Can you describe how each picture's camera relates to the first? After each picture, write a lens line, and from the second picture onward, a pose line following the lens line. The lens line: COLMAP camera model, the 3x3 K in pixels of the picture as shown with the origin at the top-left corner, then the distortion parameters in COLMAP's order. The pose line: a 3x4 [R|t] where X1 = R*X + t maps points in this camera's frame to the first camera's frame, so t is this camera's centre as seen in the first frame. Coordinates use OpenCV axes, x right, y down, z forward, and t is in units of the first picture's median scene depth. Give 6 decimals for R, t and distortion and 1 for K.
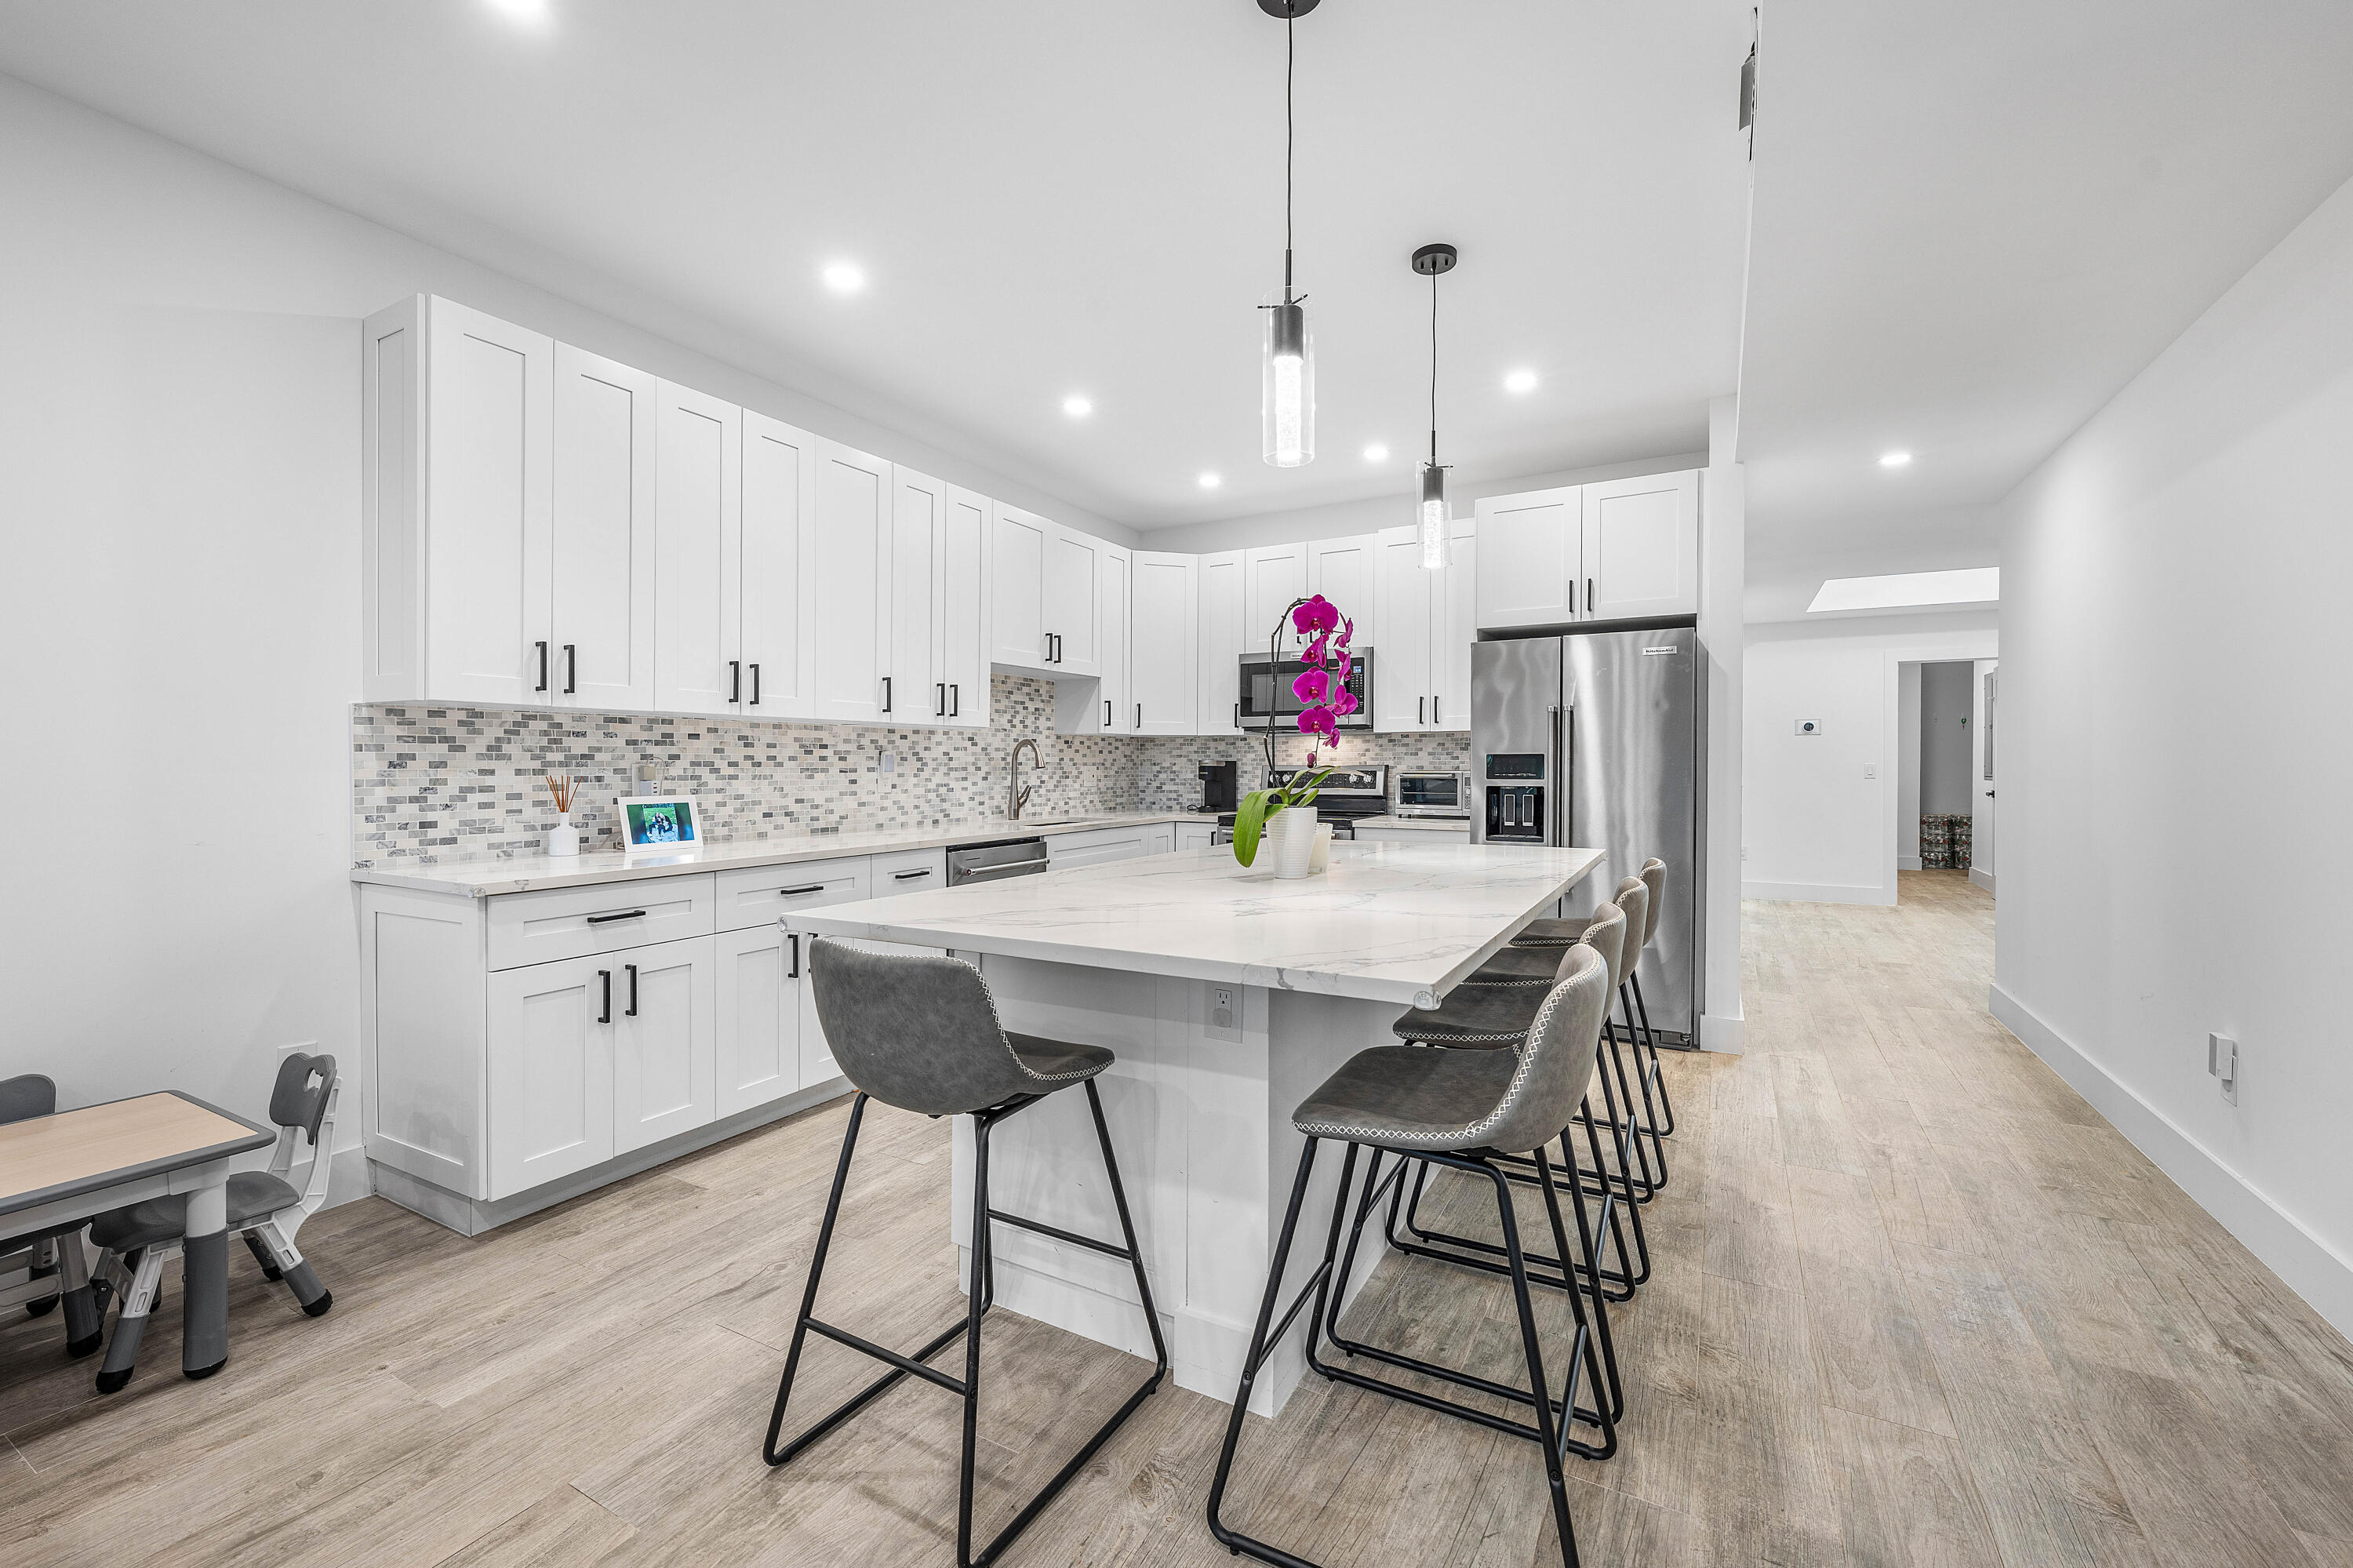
lens RADIAL K [[947.6, 0, 1209.4], [0, 947.6, 794.4], [0, 0, 1]] dist [-0.001954, 0.001427]
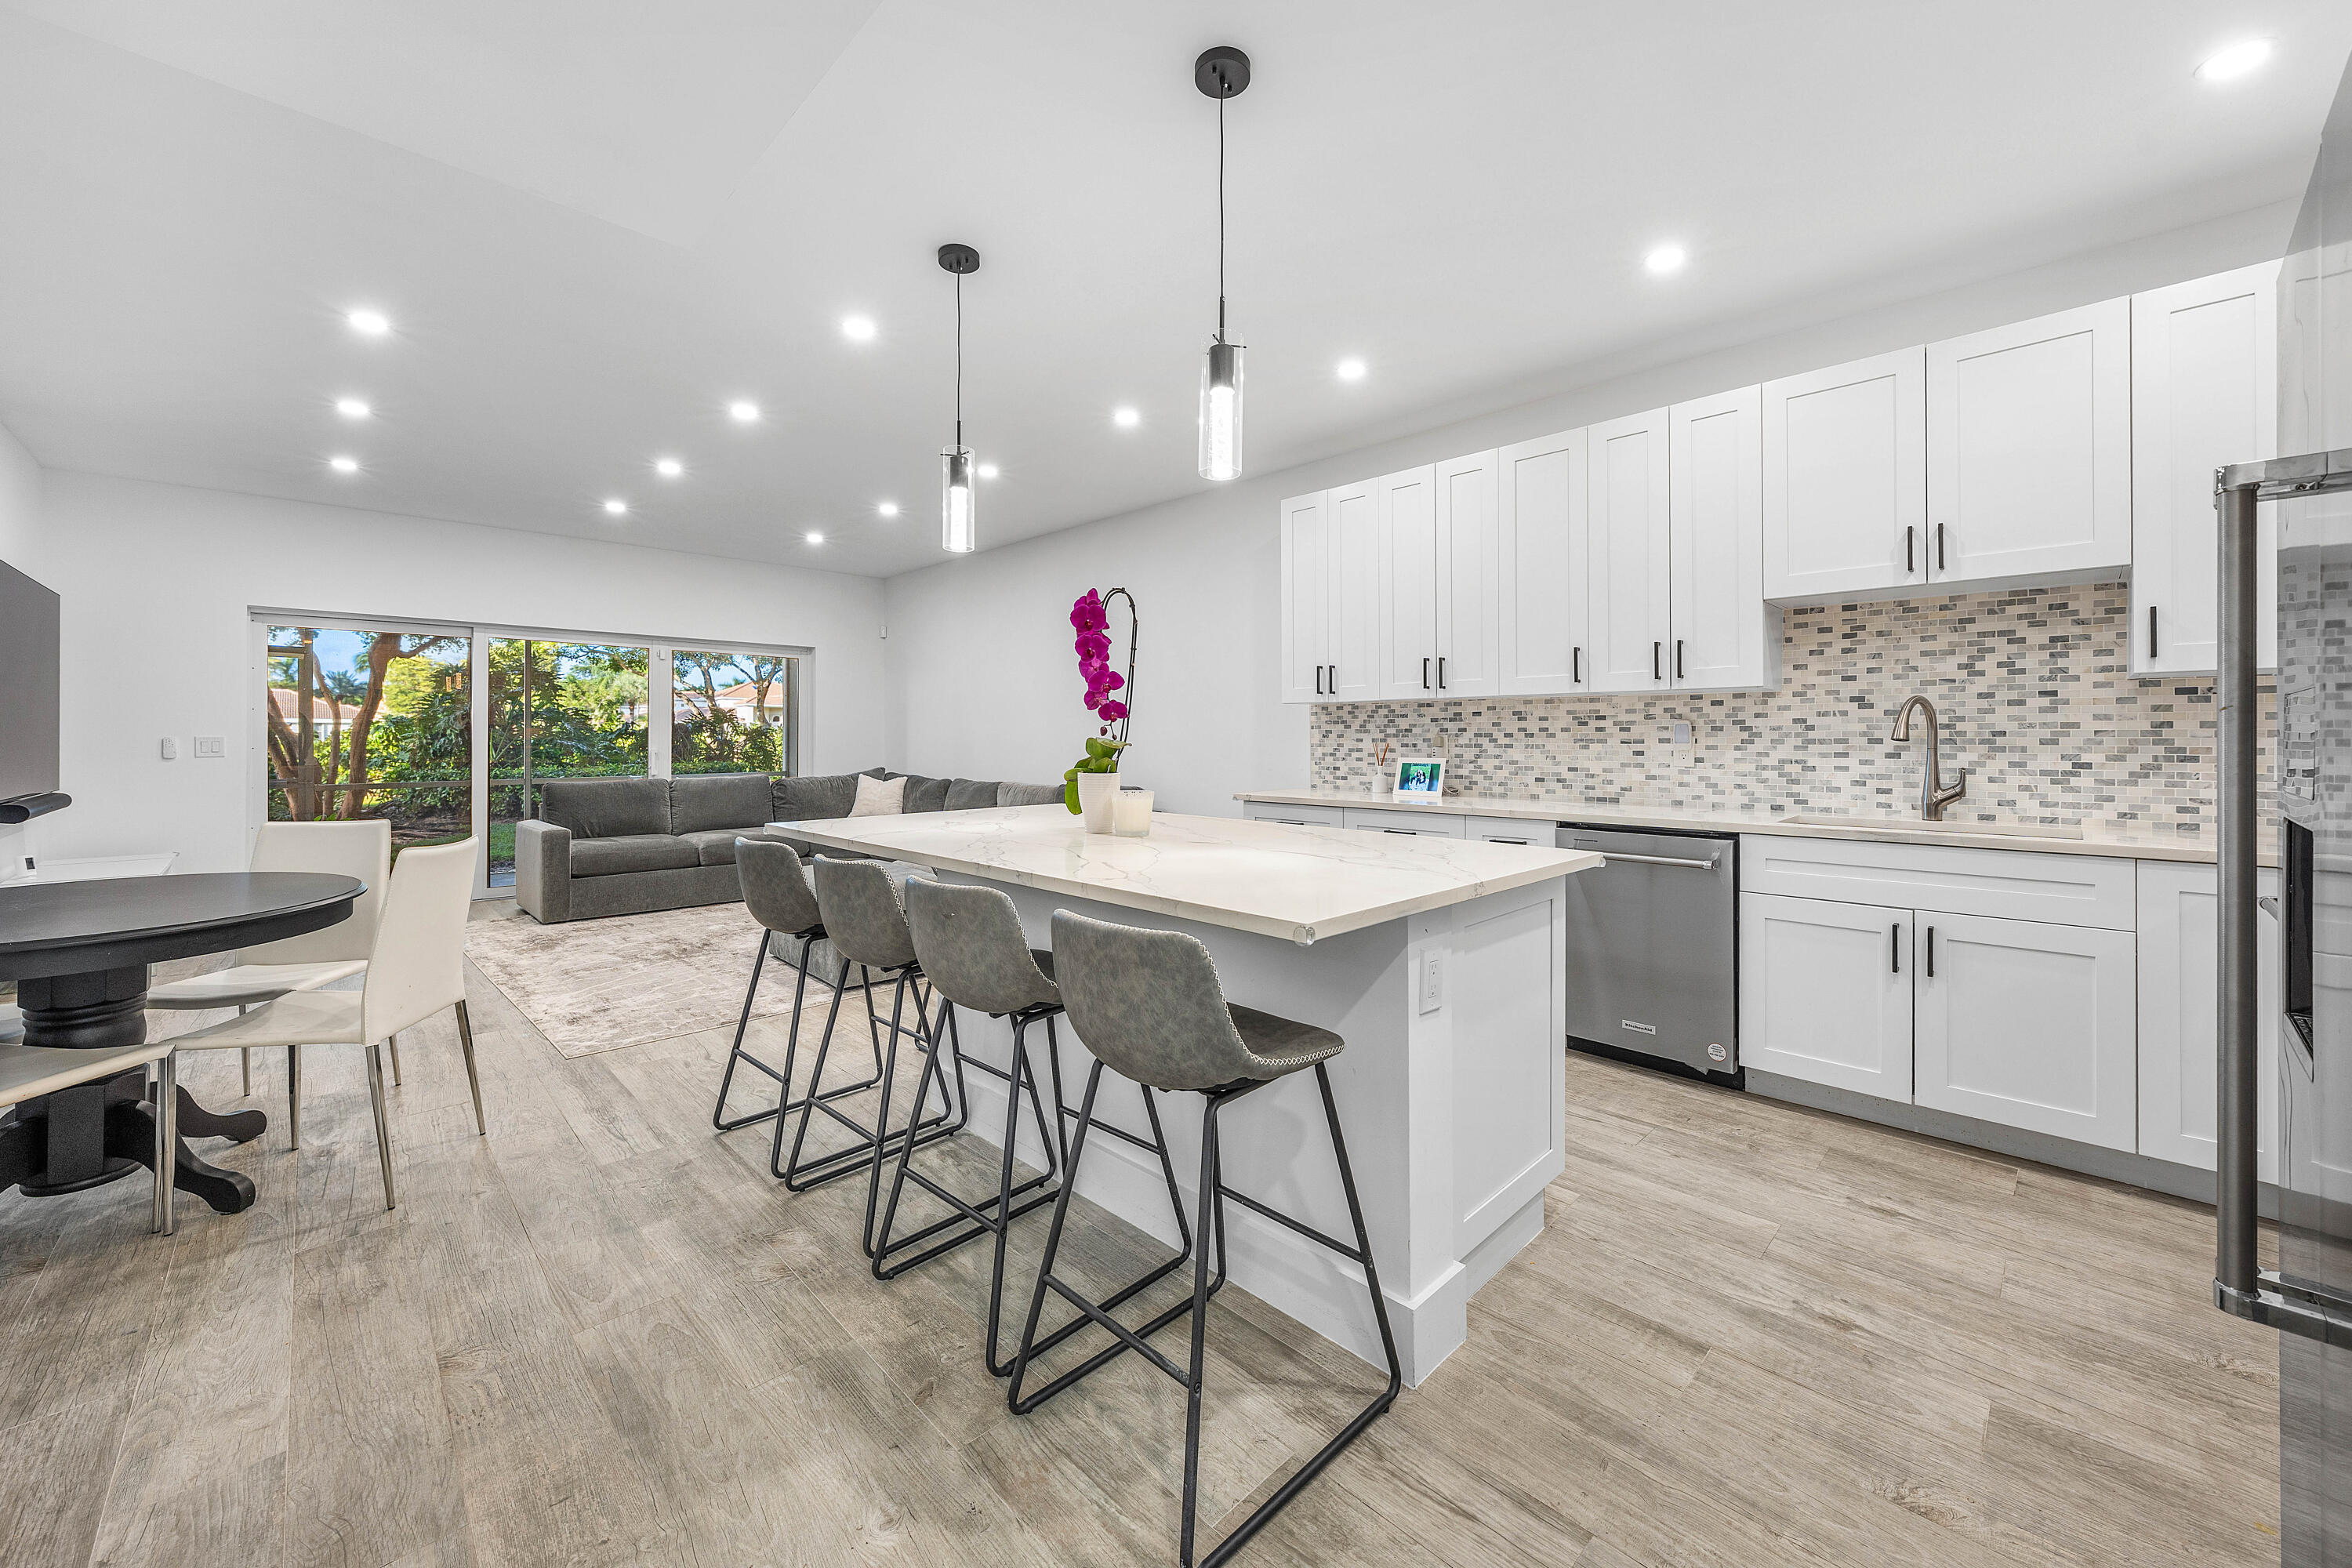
lens RADIAL K [[900.8, 0, 1135.2], [0, 900.8, 733.3], [0, 0, 1]] dist [-0.003385, -0.000478]
pose [[-0.336767, -0.002305, -0.941585, 0.921958], [-0.027736, 0.999587, 0.007473, -0.036758], [0.941179, 0.028632, -0.336692, 1.161196]]
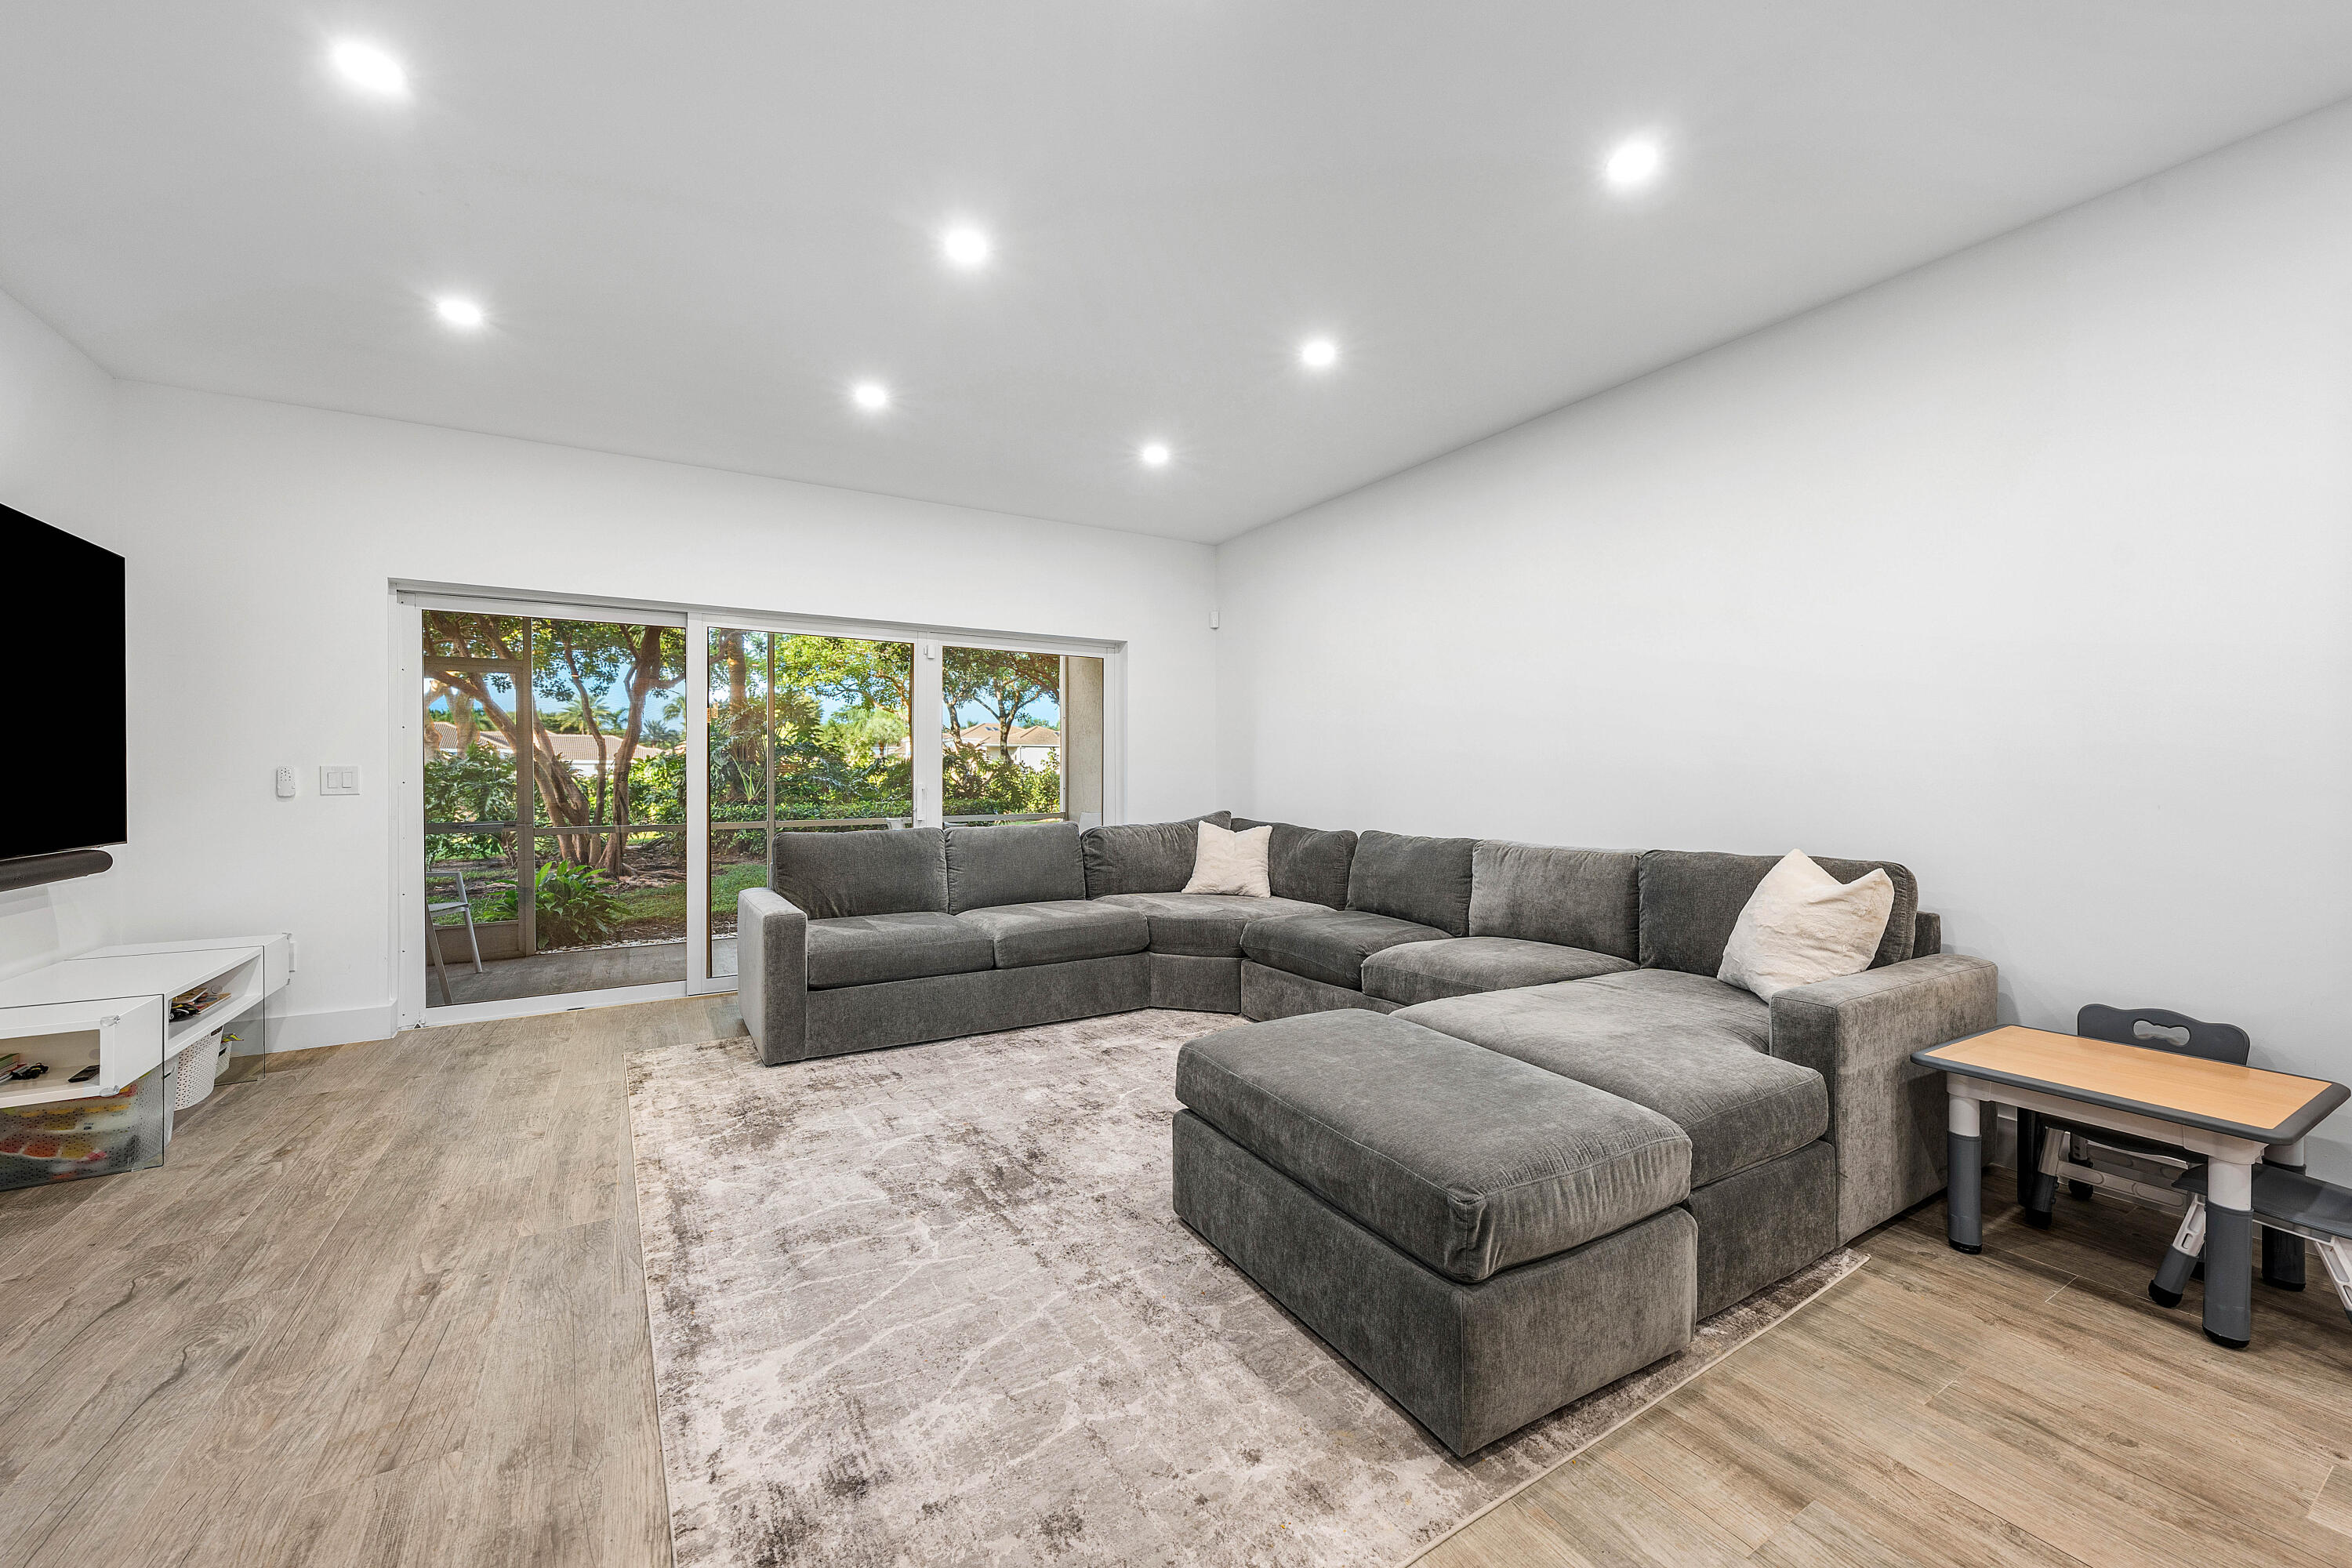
lens RADIAL K [[900.8, 0, 1174.2], [0, 900.8, 778.8], [0, 0, 1]] dist [-0.003385, -0.000478]
pose [[-0.513653, 0.006968, -0.857970, 0.226369], [-0.022563, 0.999511, 0.021626, 0.005550], [0.857701, 0.030467, -0.513245, 0.333179]]
